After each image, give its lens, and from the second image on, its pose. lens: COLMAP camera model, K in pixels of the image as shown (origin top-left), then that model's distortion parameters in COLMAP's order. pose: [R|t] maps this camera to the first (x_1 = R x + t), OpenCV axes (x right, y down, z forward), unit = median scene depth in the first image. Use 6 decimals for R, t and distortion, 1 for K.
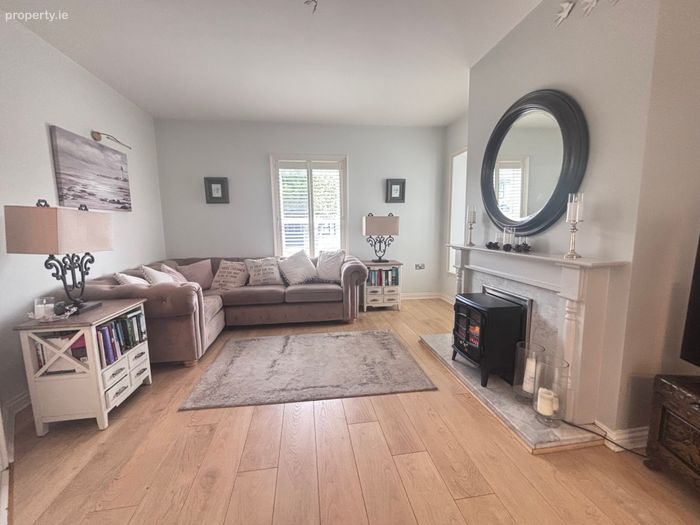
lens RADIAL K [[282.0, 0, 350.0], [0, 282.0, 262.5], [0, 0, 1]] dist [-0.002034, -0.000015]
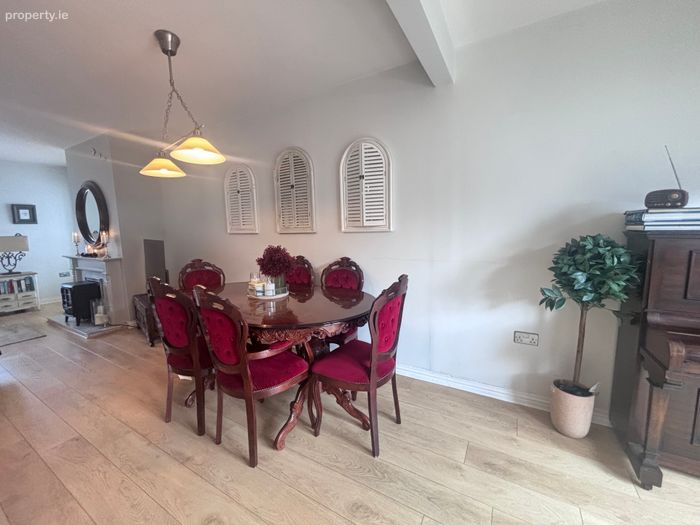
lens RADIAL K [[282.0, 0, 350.0], [0, 282.0, 262.5], [0, 0, 1]] dist [-0.002034, -0.000015]
pose [[0.627421, -0.091994, 0.773227, 0.095742], [0.113116, 0.993231, 0.026383, 0.082675], [-0.770420, 0.070911, 0.633581, -0.889543]]
